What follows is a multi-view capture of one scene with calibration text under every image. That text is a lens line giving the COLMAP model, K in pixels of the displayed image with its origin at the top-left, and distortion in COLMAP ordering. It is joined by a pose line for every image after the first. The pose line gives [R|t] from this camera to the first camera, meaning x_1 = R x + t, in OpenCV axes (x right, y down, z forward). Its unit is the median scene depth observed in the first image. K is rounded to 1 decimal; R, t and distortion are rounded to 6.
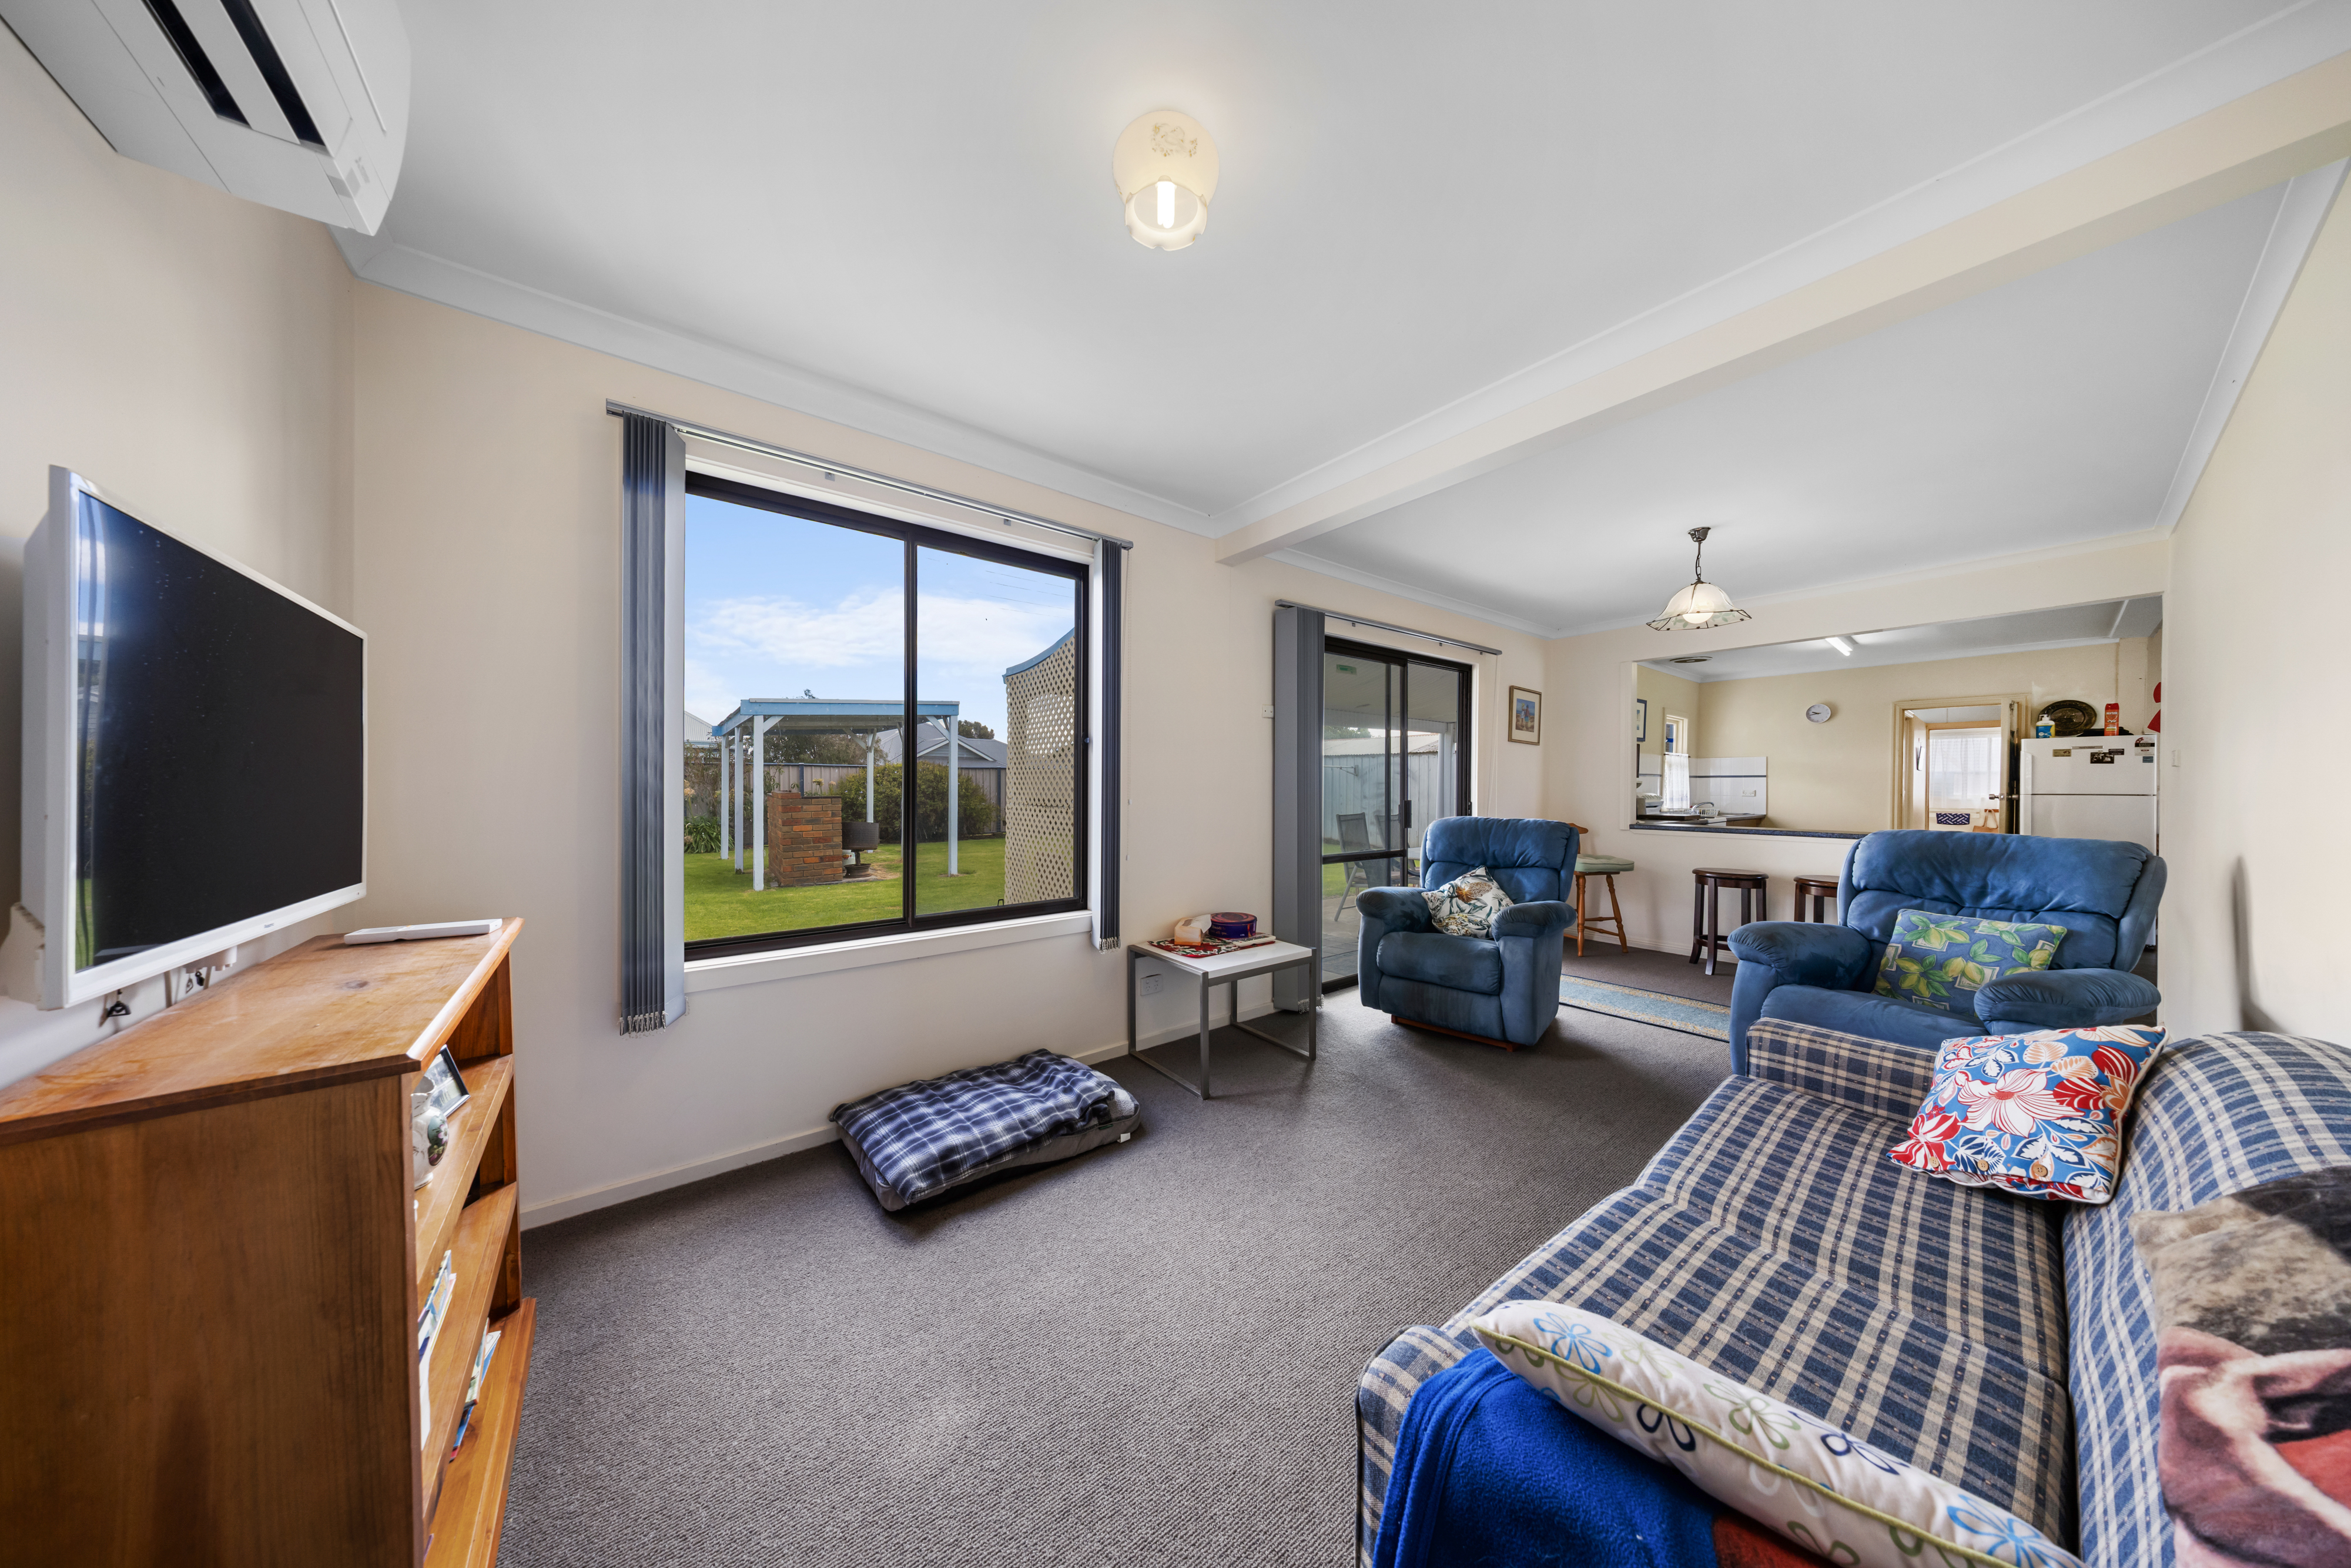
lens RADIAL K [[693.1, 0, 1166.8], [0, 693.1, 783.3], [0, 0, 1]] dist [-0.005529, -0.000095]
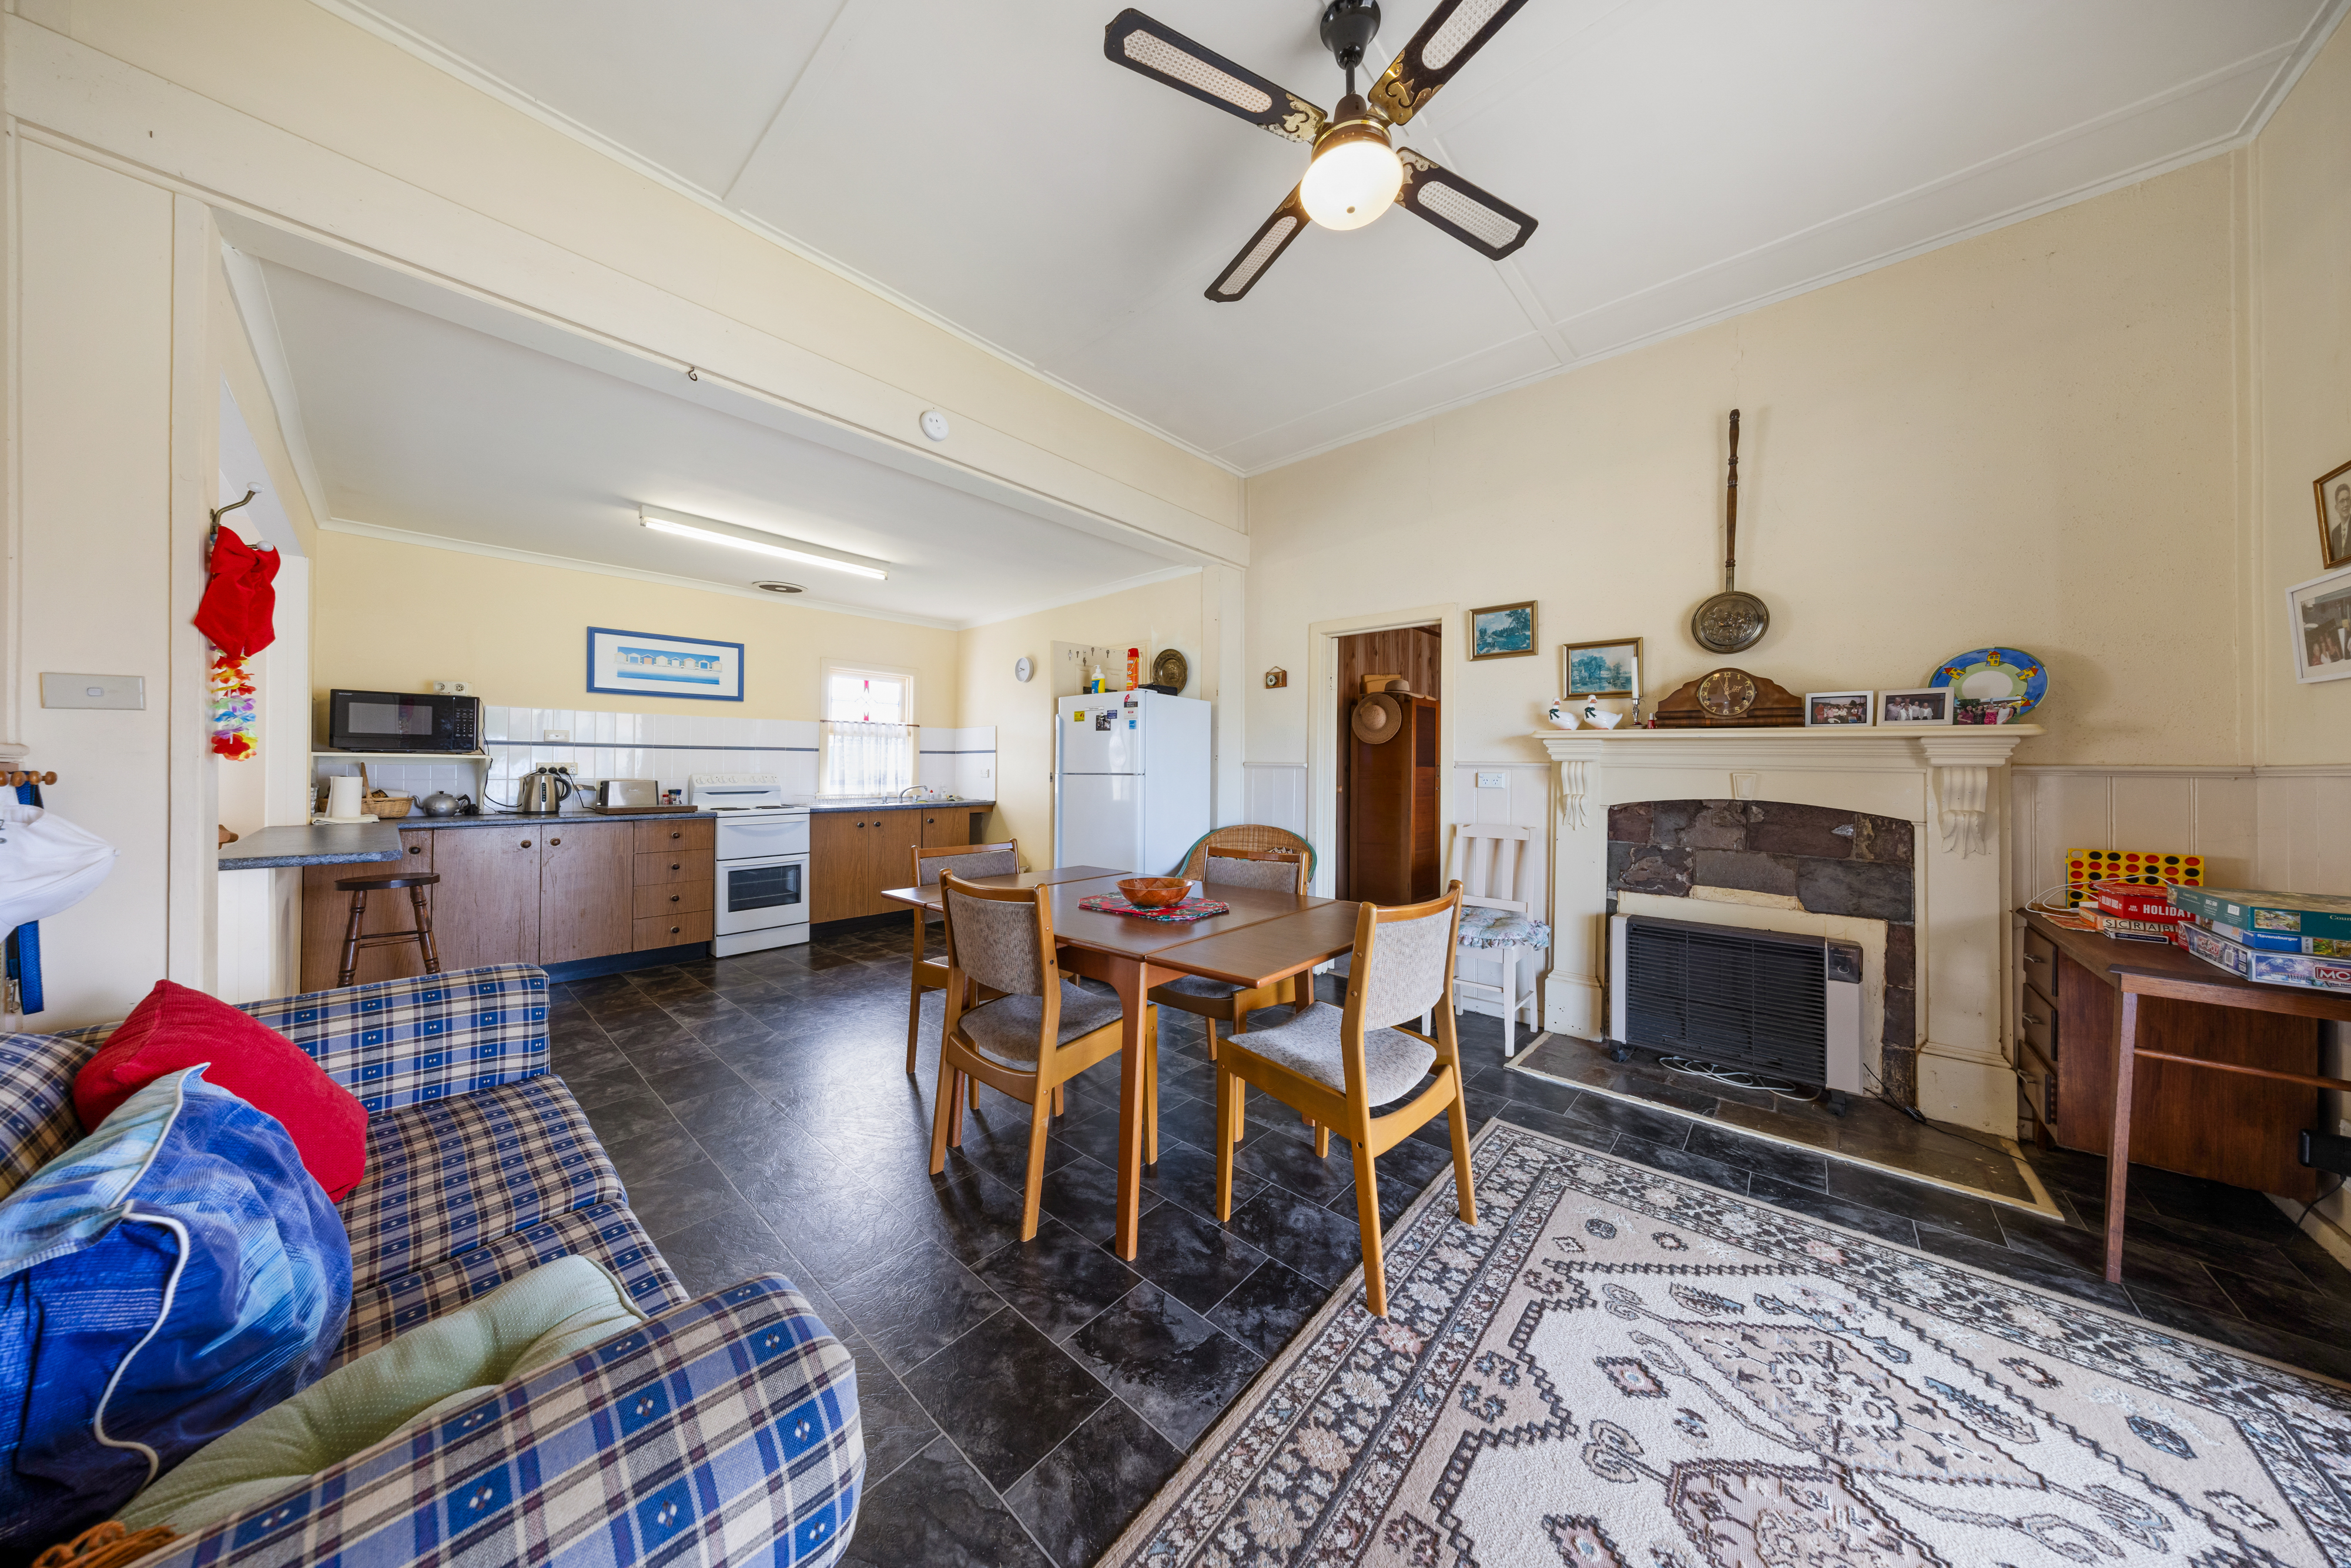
lens RADIAL K [[693.1, 0, 1197.0], [0, 693.1, 764.9], [0, 0, 1]] dist [-0.005529, -0.000095]
pose [[0.977360, -0.006223, 0.211492, 1.250065], [0.007525, 0.999957, -0.005354, 0.010818], [-0.211450, 0.006824, 0.977365, 0.260970]]
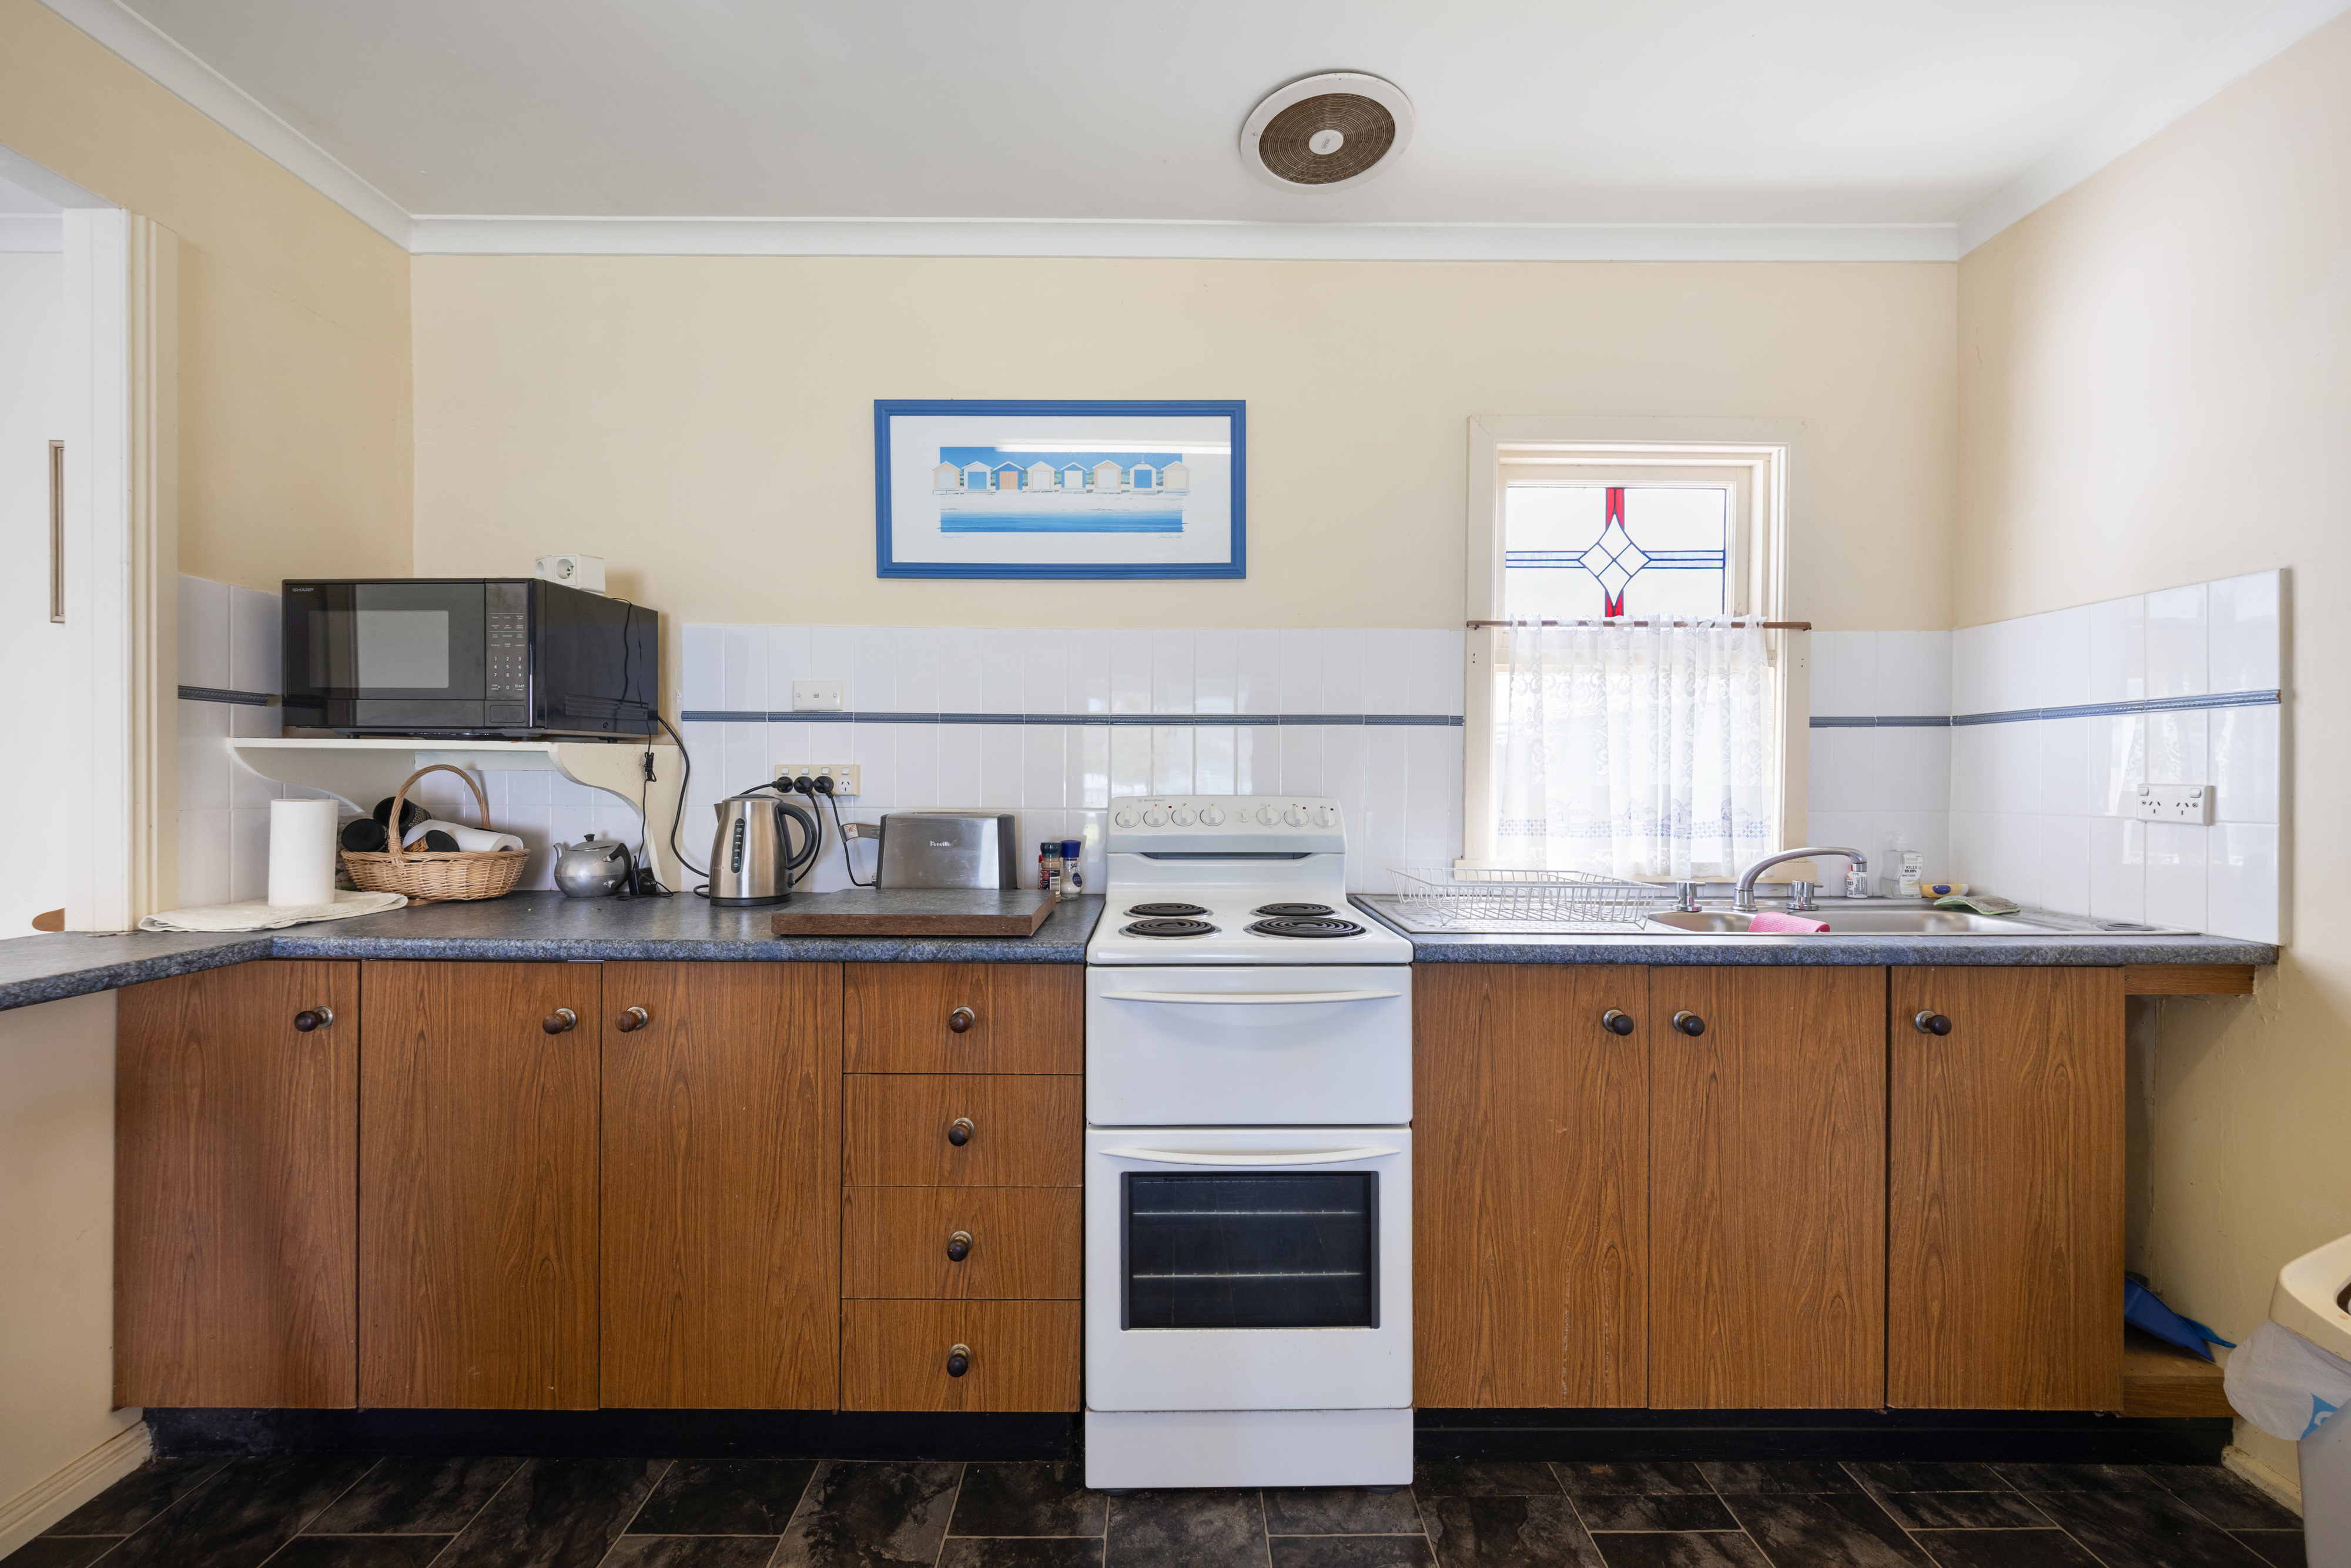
lens RADIAL K [[911.3, 0, 1156.8], [0, 911.3, 768.1], [0, 0, 1]] dist [0.001555, -0.000395]
pose [[0.791339, -0.012359, -0.611253, 1.071512], [0.003815, 0.999876, -0.015277, 0.006587], [0.611366, 0.009758, 0.791288, 0.933314]]
